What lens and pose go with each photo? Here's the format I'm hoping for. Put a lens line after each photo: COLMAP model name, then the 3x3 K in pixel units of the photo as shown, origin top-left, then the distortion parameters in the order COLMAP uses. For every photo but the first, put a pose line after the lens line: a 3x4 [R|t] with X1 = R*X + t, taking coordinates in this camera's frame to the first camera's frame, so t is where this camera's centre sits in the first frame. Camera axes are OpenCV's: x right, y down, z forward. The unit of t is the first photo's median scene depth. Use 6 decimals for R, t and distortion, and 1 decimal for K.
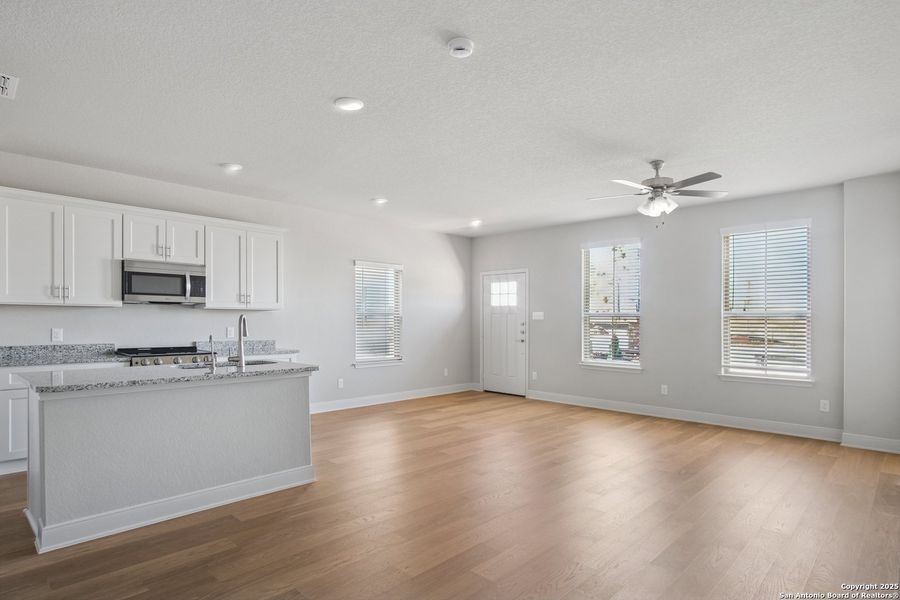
lens RADIAL K [[491.3, 0, 442.9], [0, 491.3, 320.3], [0, 0, 1]] dist [-0.006767, -0.000411]
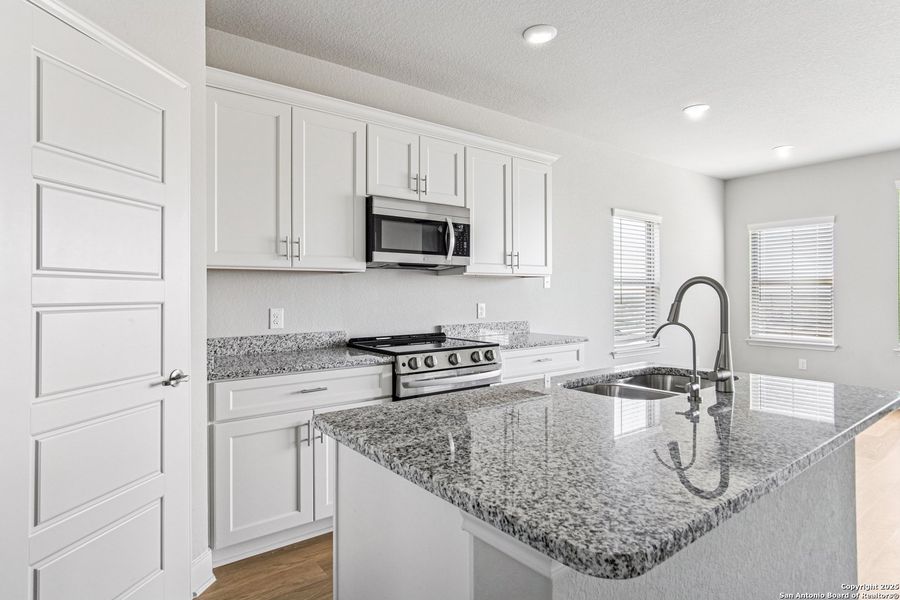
lens RADIAL K [[479.5, 0, 446.1], [0, 479.5, 306.3], [0, 0, 1]] dist [-0.019073, -0.000135]
pose [[0.988177, -0.008721, -0.153070, -0.440253], [0.012288, 0.999674, 0.022377, 0.003138], [0.152825, -0.023993, 0.987962, 0.392008]]
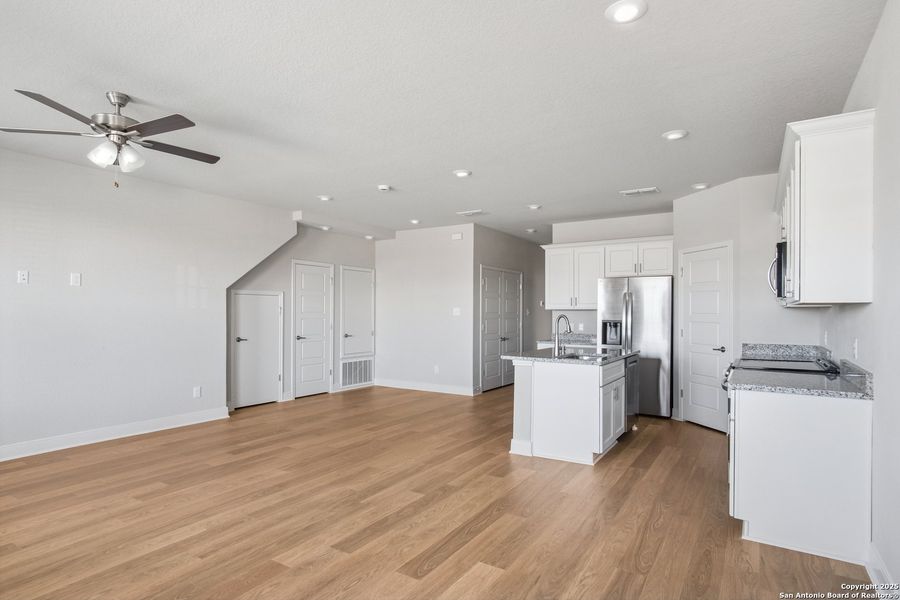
lens RADIAL K [[478.9, 0, 438.0], [0, 478.9, 316.4], [0, 0, 1]] dist [0.000036, -0.000150]
pose [[-0.980878, -0.009002, -0.194415, 0.108995], [-0.009534, 0.999953, 0.001800, -0.004599], [0.194390, 0.003619, -0.980918, 1.629292]]
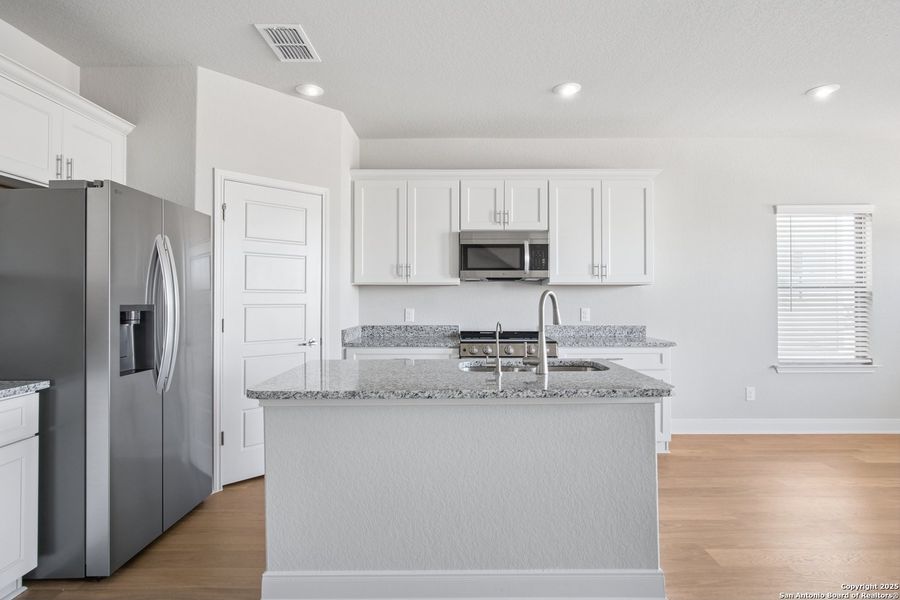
lens RADIAL K [[487.6, 0, 450.0], [0, 487.6, 300.0], [0, 0, 1]] dist [-0.000977, -0.000085]
pose [[0.703466, -0.003705, -0.710719, -0.036419], [0.005409, 0.999985, 0.000141, 0.000030], [0.710708, -0.003944, 0.703476, 0.347039]]
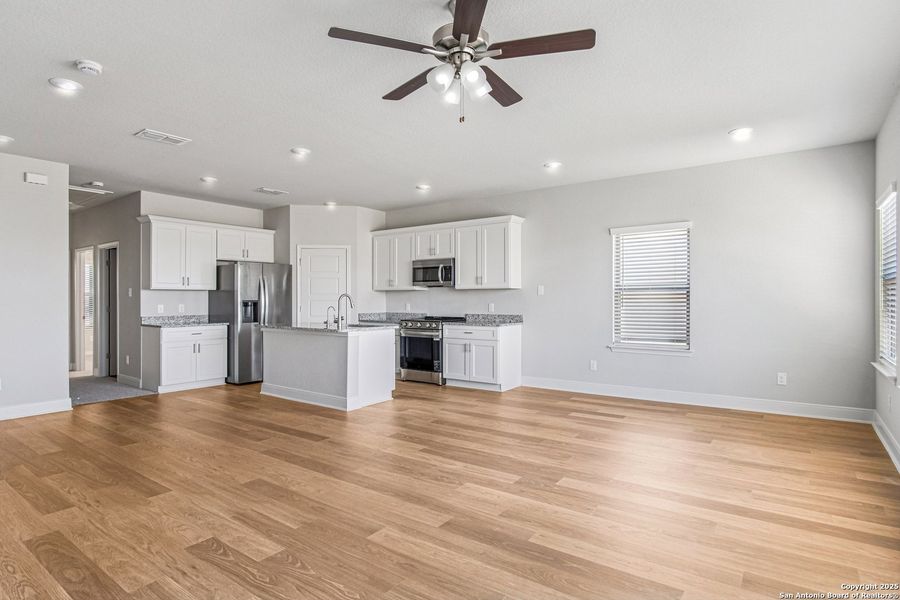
lens RADIAL K [[479.5, 0, 446.1], [0, 479.5, 306.3], [0, 0, 1]] dist [-0.019073, -0.000135]
pose [[0.141983, 0.010633, -0.989812, 0.885238], [0.003859, 0.999929, 0.011295, 0.008688], [0.989862, -0.005424, 0.141932, 0.833564]]
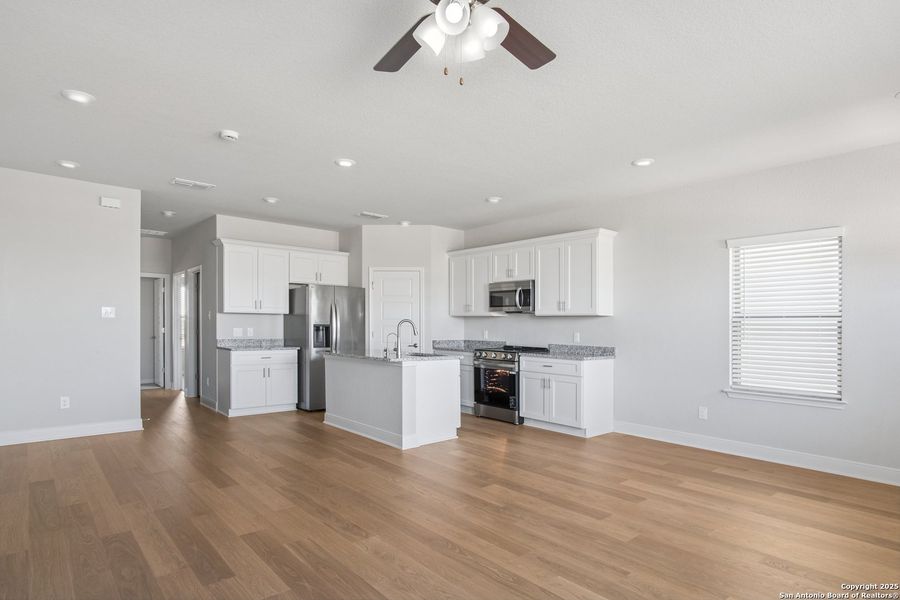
lens RADIAL K [[491.3, 0, 442.9], [0, 491.3, 320.3], [0, 0, 1]] dist [-0.006767, -0.000411]
pose [[-0.087732, -0.014945, -0.996032, 0.770968], [-0.012185, 0.999829, -0.013928, 0.007057], [0.996070, 0.010914, -0.087899, 0.936578]]
